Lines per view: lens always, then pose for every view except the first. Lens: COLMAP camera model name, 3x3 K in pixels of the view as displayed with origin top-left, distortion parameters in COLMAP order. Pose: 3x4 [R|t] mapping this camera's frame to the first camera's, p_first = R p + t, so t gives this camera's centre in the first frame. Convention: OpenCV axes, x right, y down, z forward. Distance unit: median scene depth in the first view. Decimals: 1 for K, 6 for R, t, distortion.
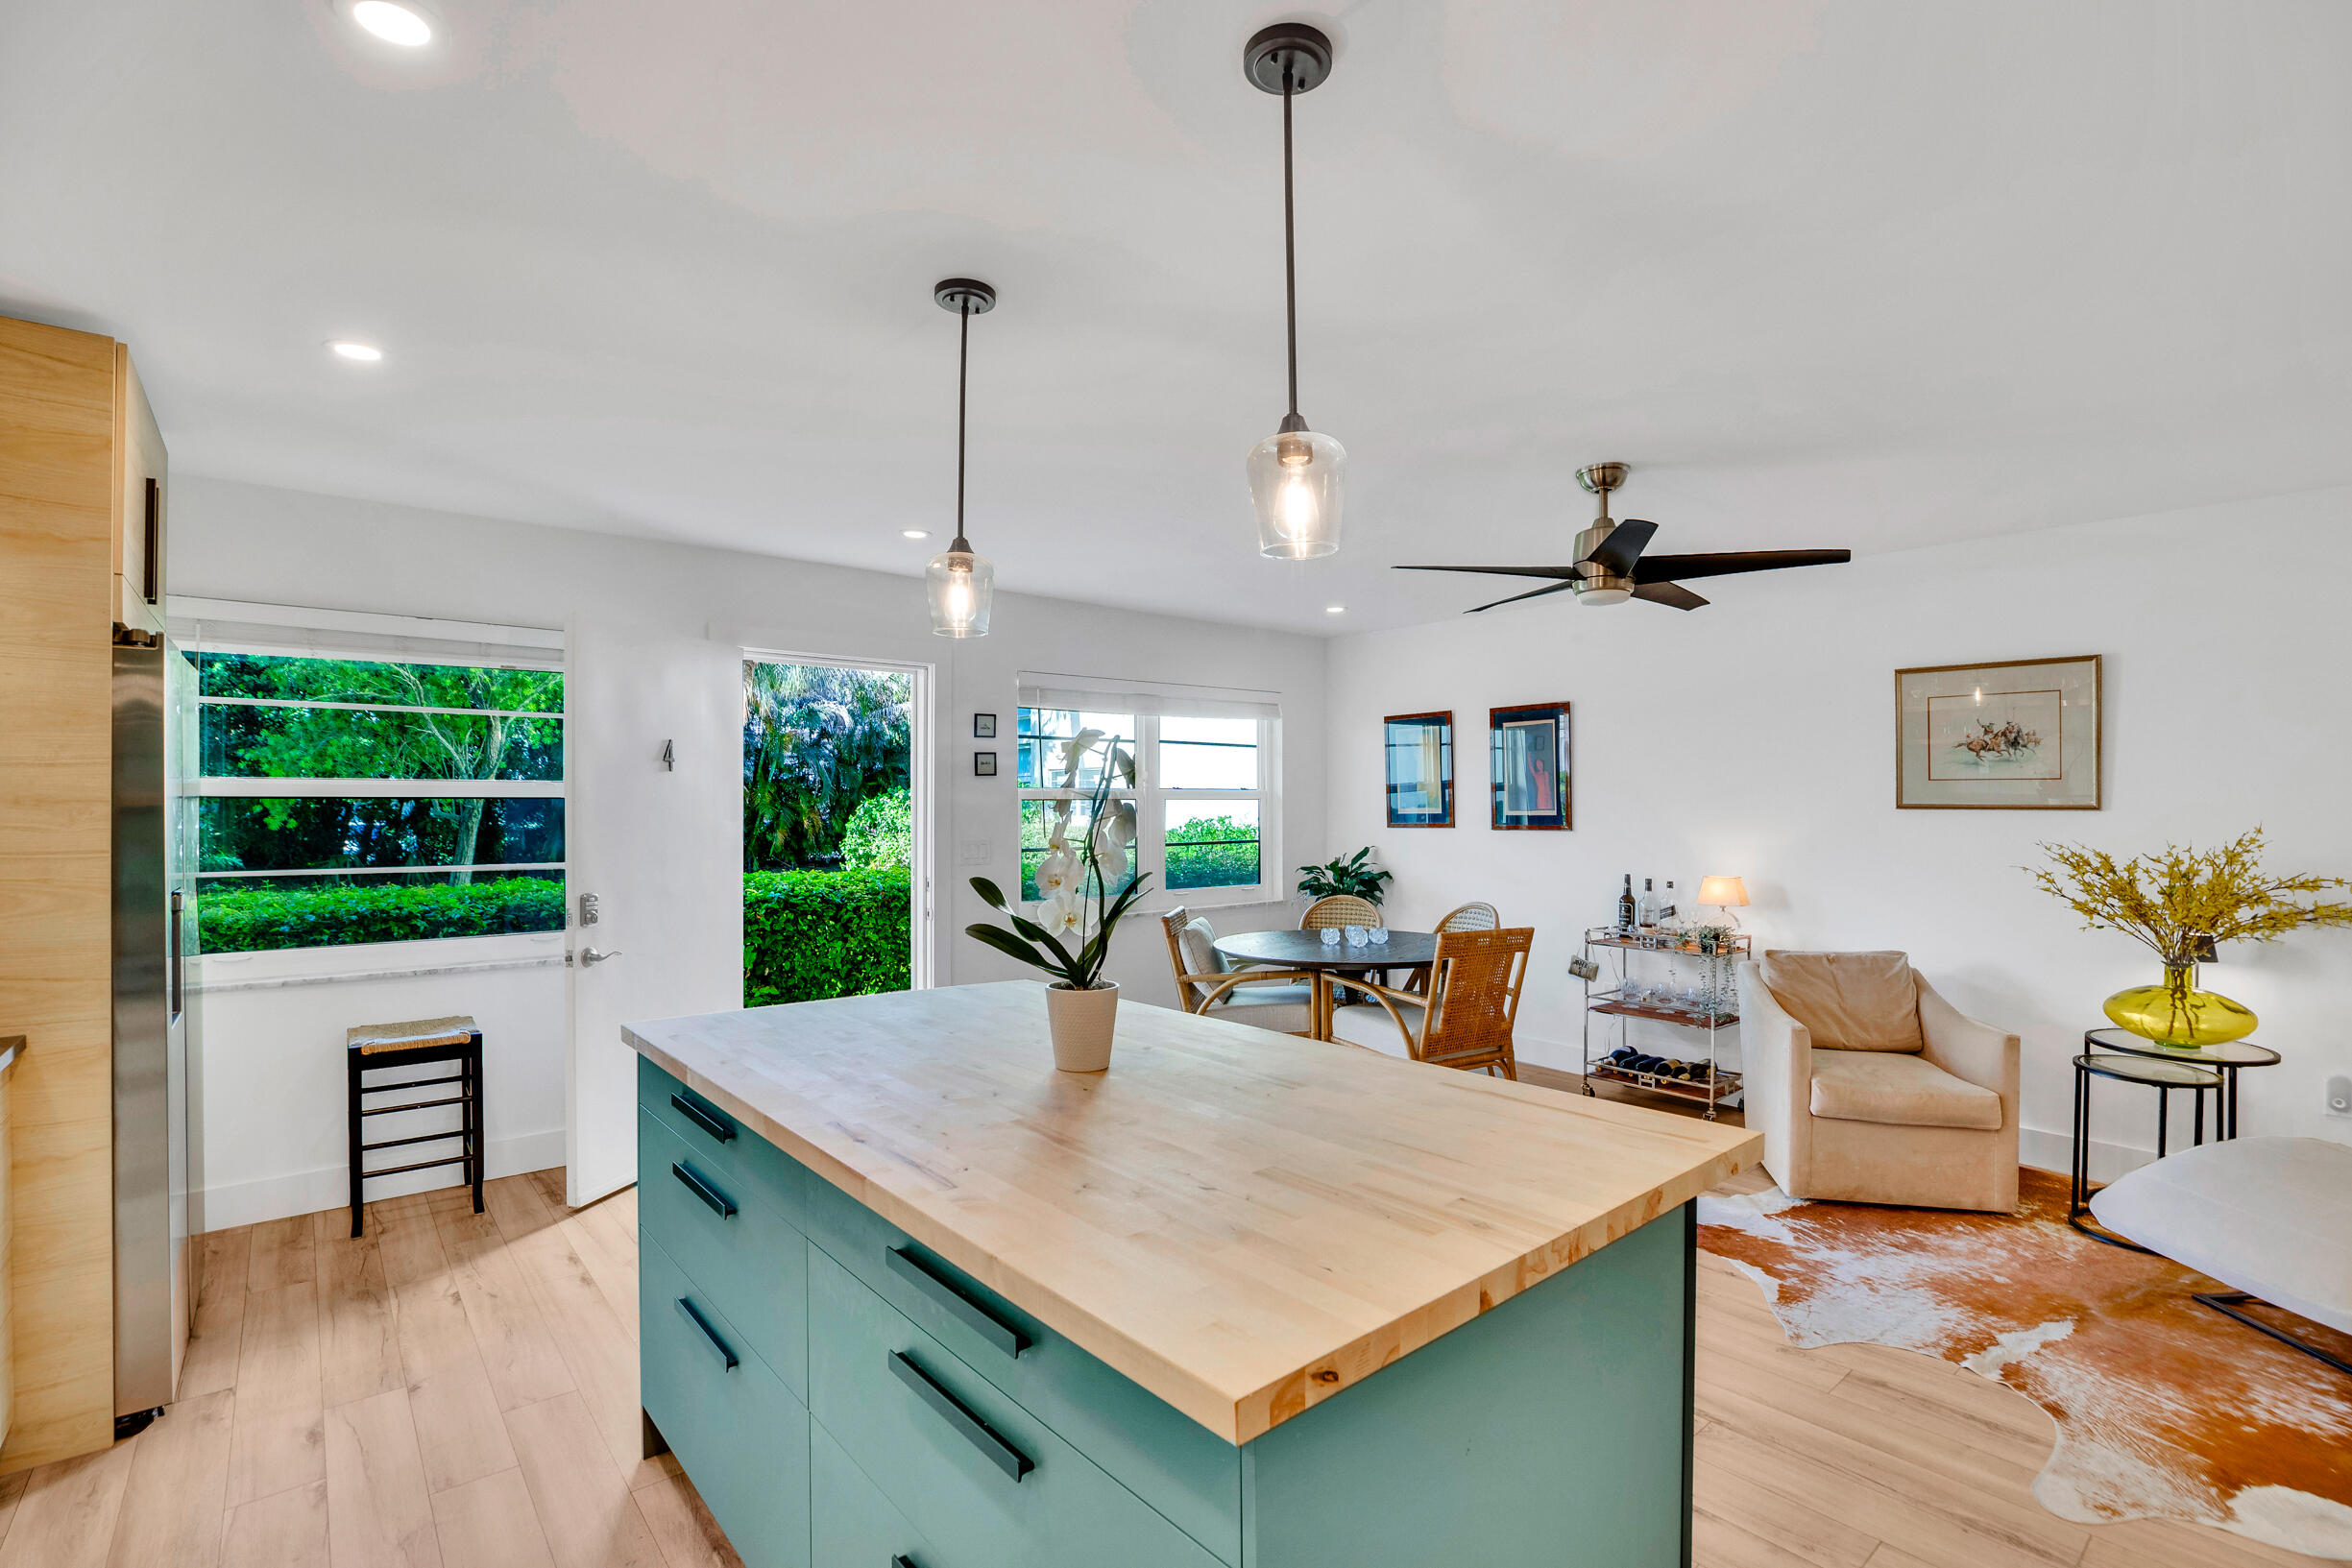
lens RADIAL K [[1084.2, 0, 1196.8], [0, 1084.2, 801.1], [0, 0, 1]] dist [-0.044935, 0.014749]
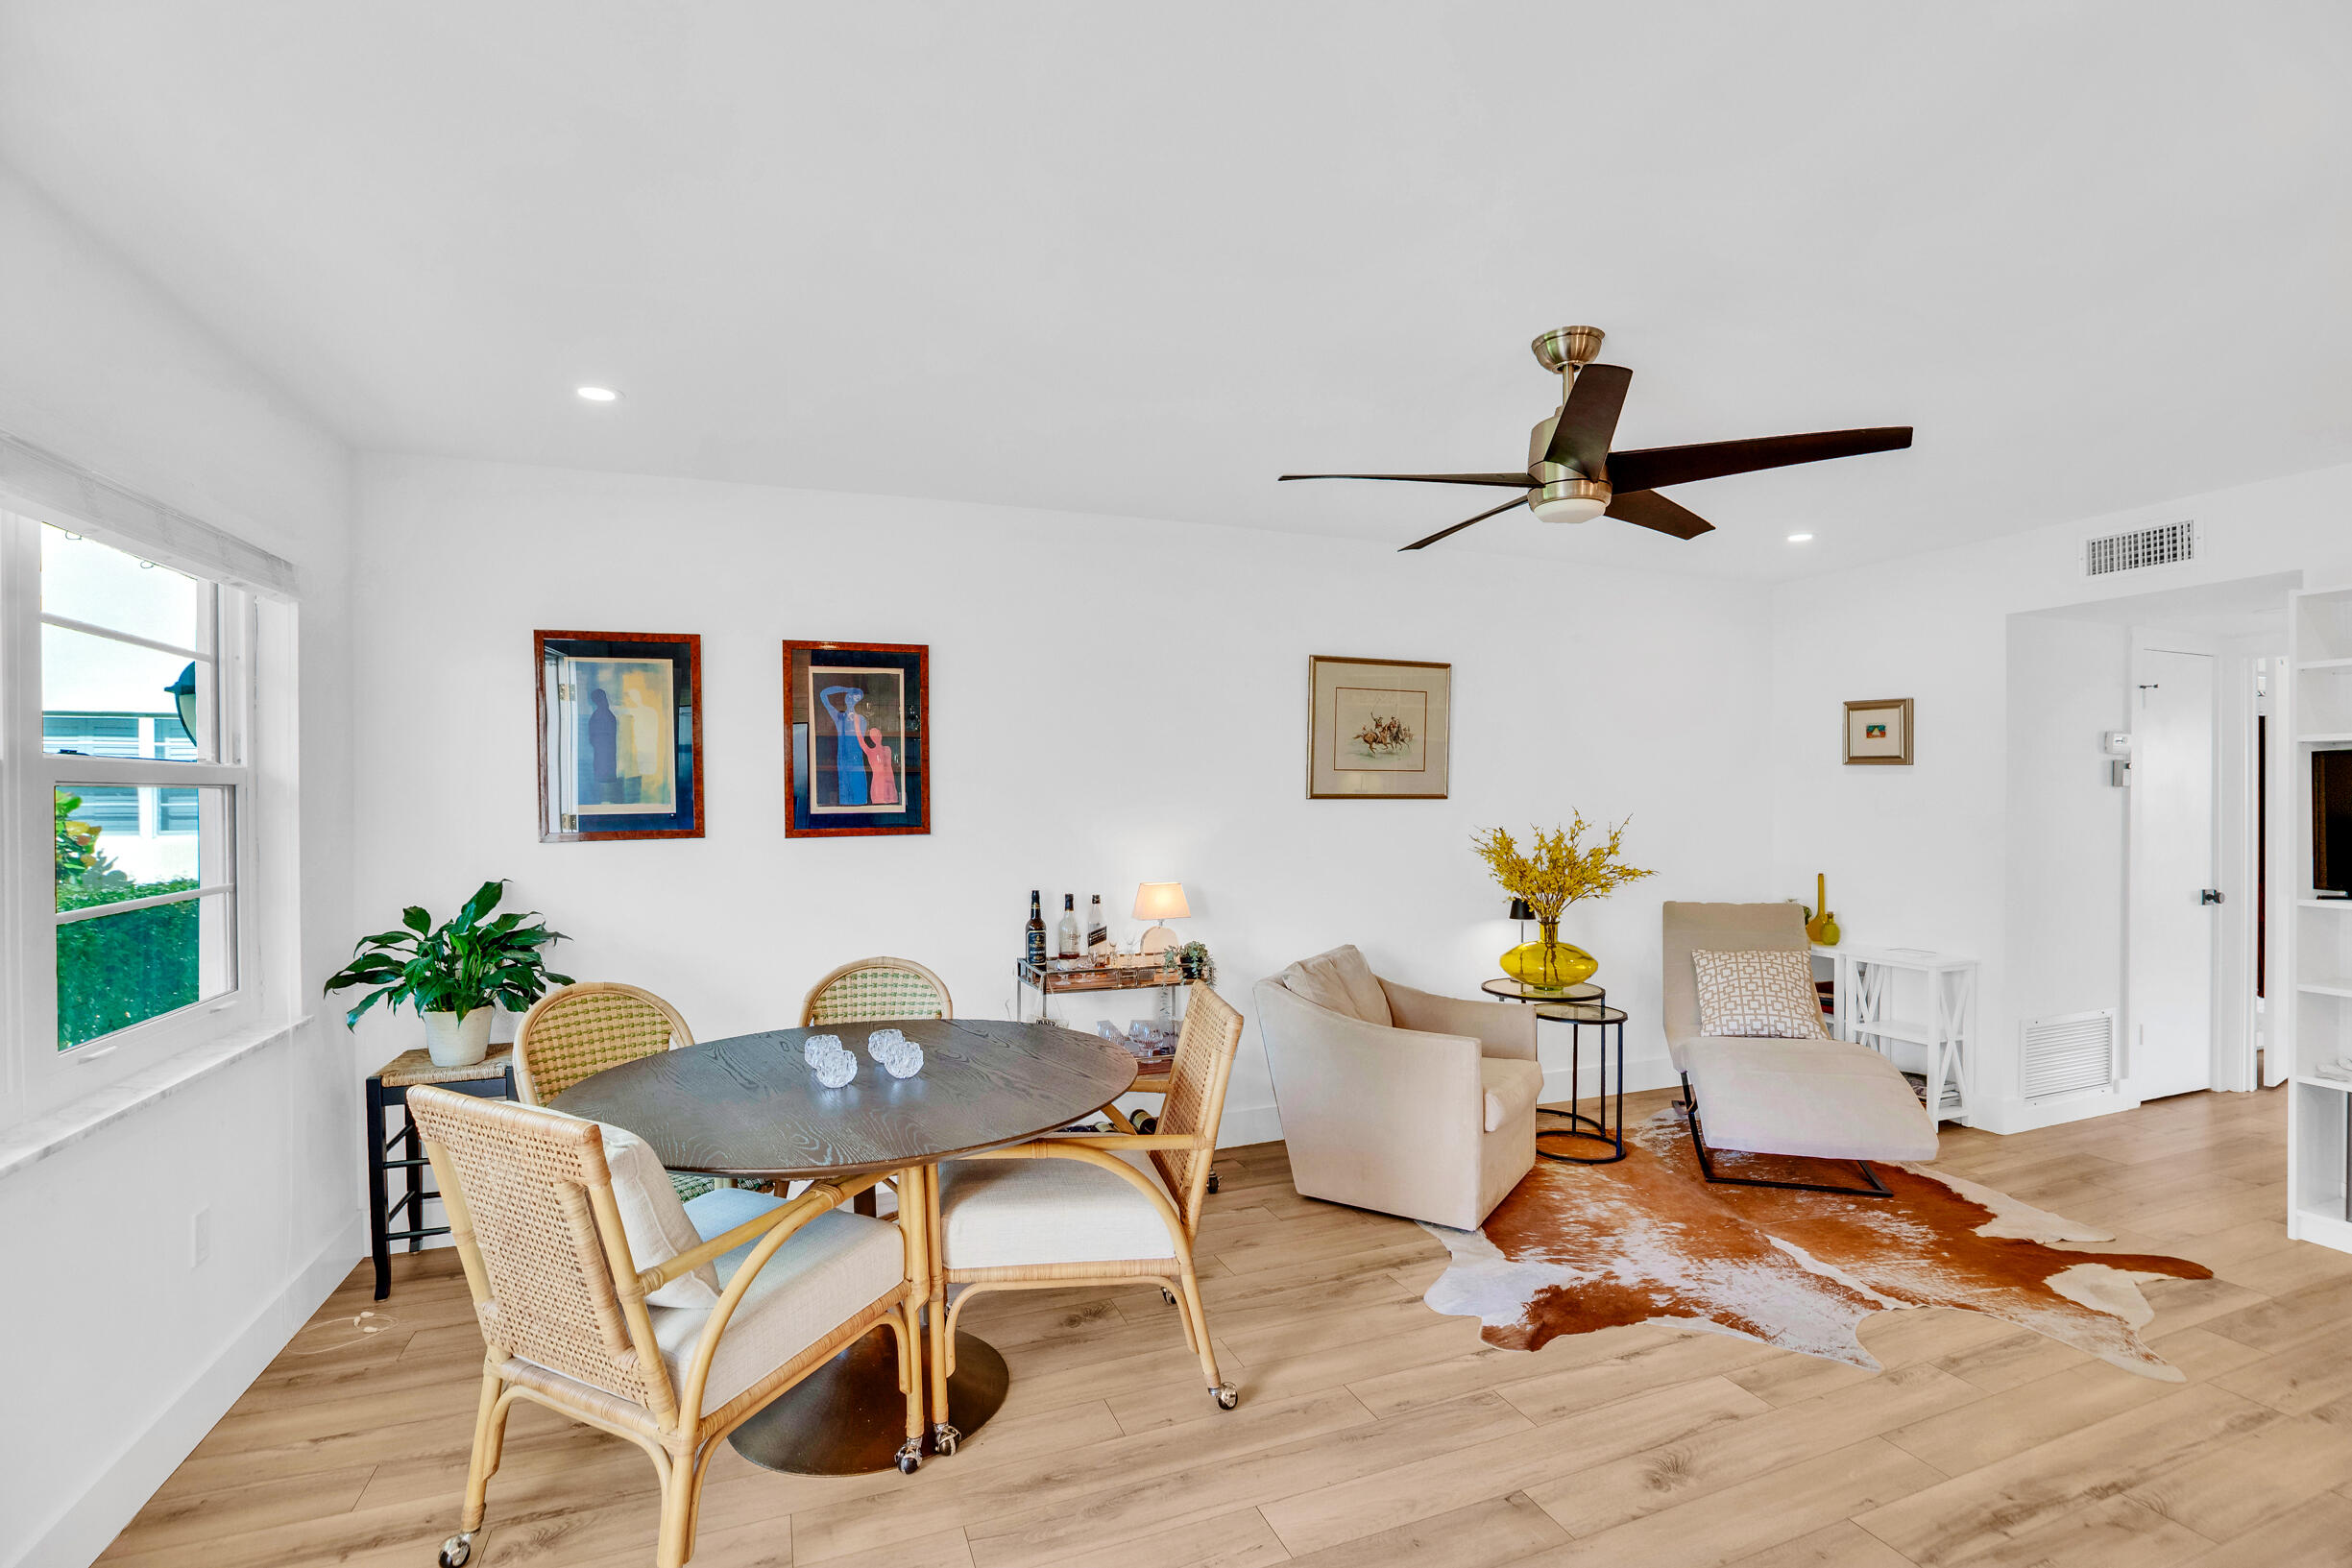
lens RADIAL K [[1084.2, 0, 1196.8], [0, 1084.2, 801.1], [0, 0, 1]] dist [-0.044935, 0.014749]
pose [[0.310909, -0.013942, 0.950337, -0.389968], [-0.001945, 0.999881, 0.015305, -0.007022], [-0.950438, -0.006607, 0.310845, 0.969928]]
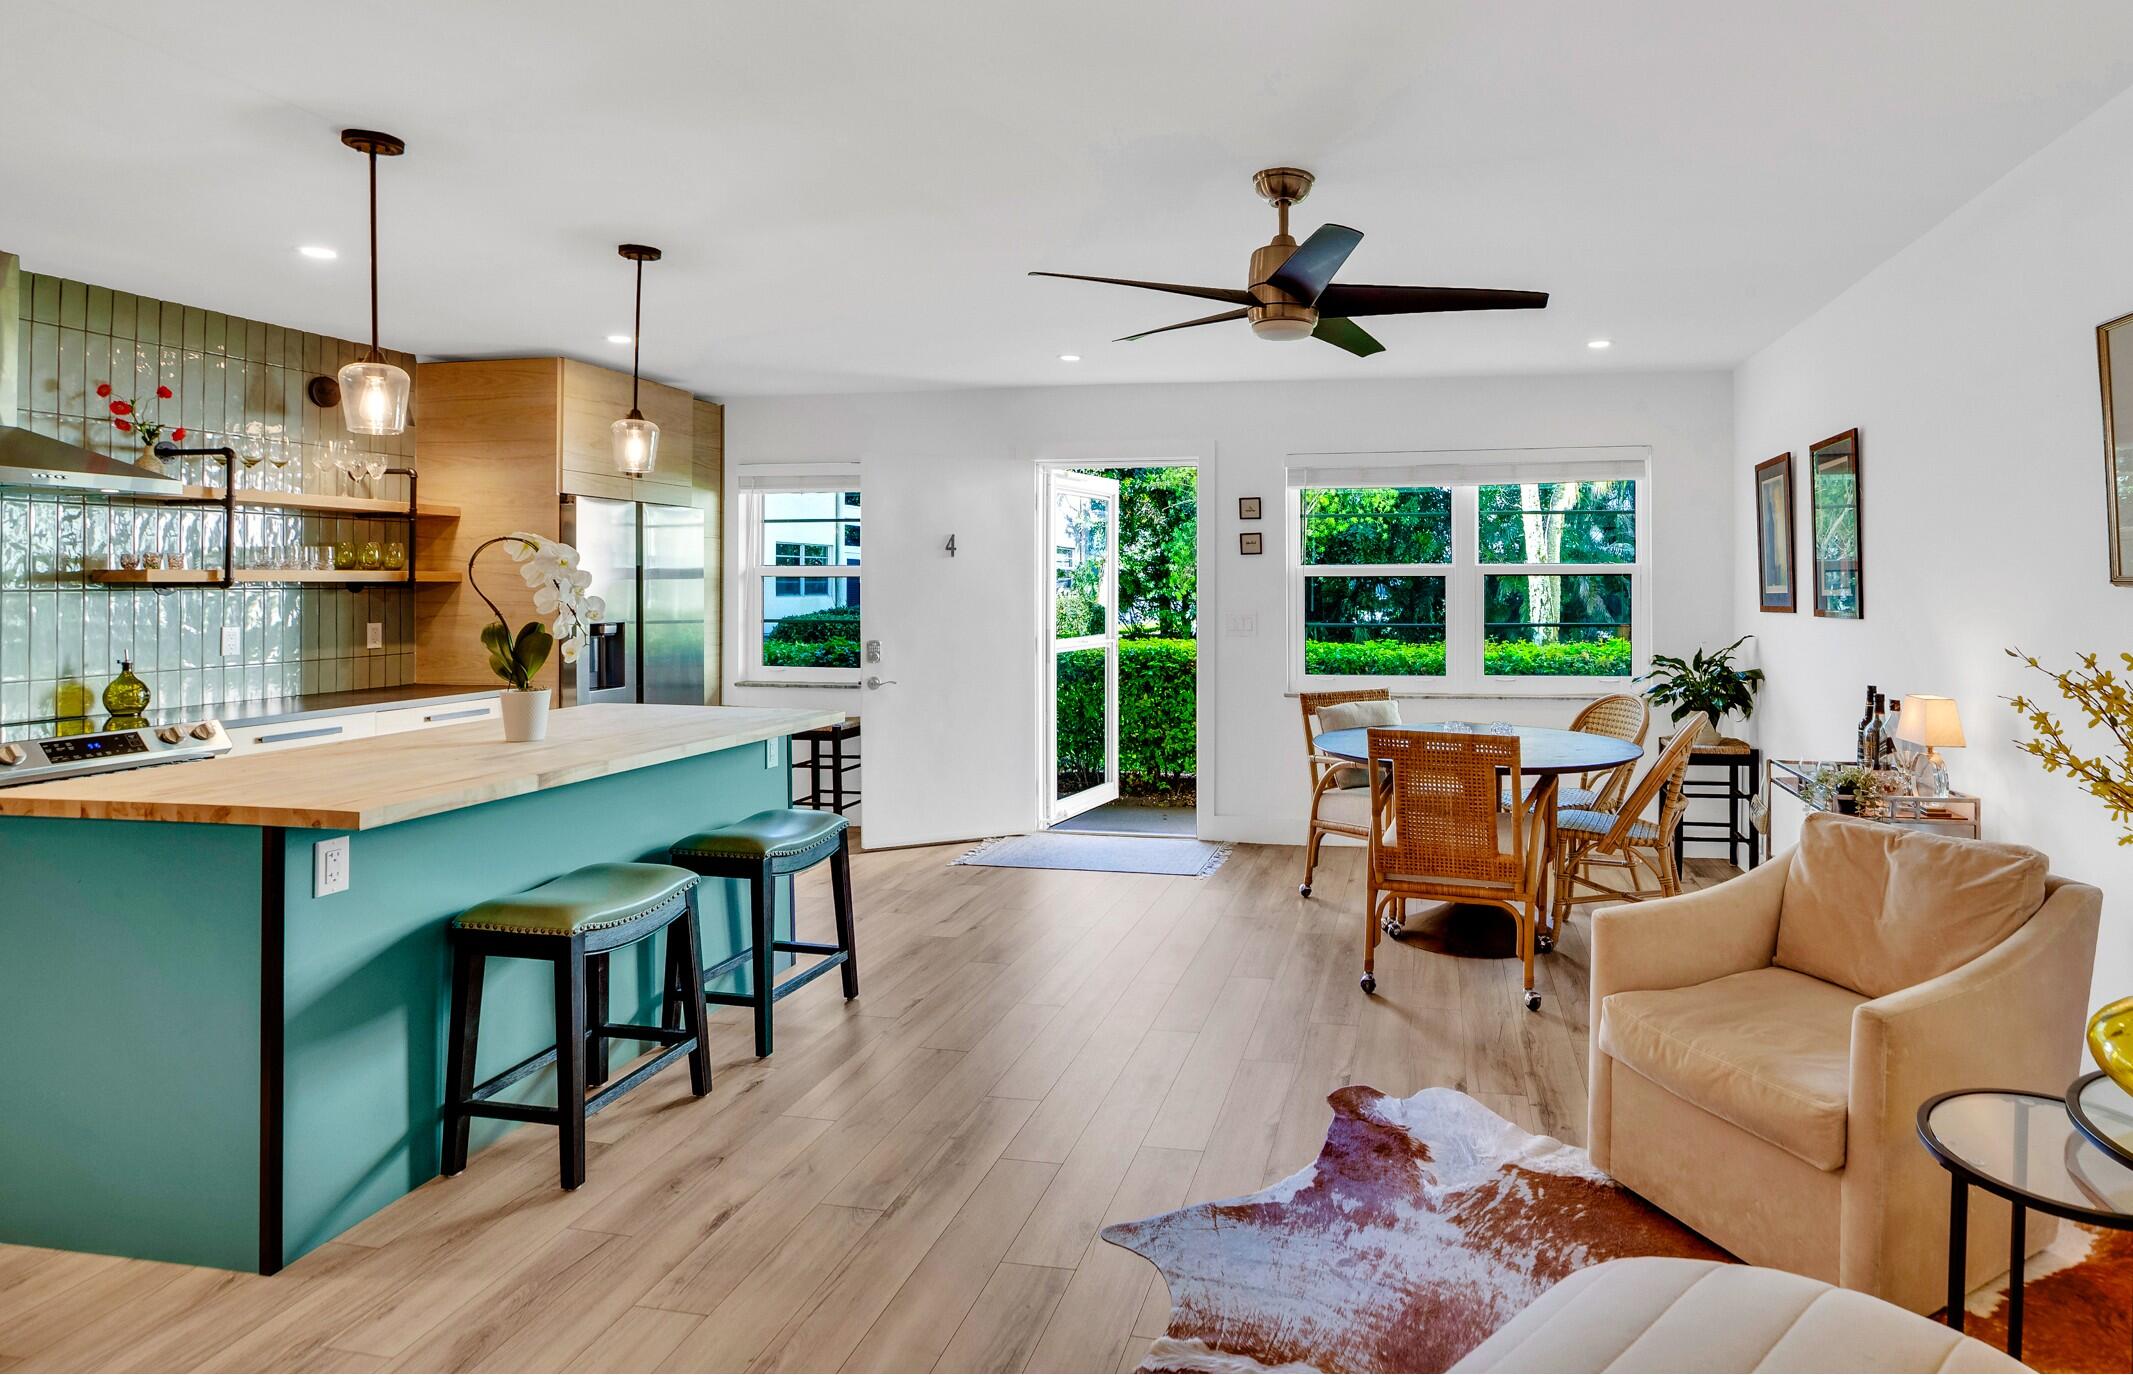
lens RADIAL K [[1124.6, 0, 1246.5], [0, 1124.6, 594.4], [0, 0, 1]] dist [-0.033440, -0.000449]
pose [[0.647634, 0.009636, -0.761891, 0.975422], [0.000924, 0.999909, 0.013431, 0.000697], [0.761951, -0.009402, 0.647566, 0.393460]]
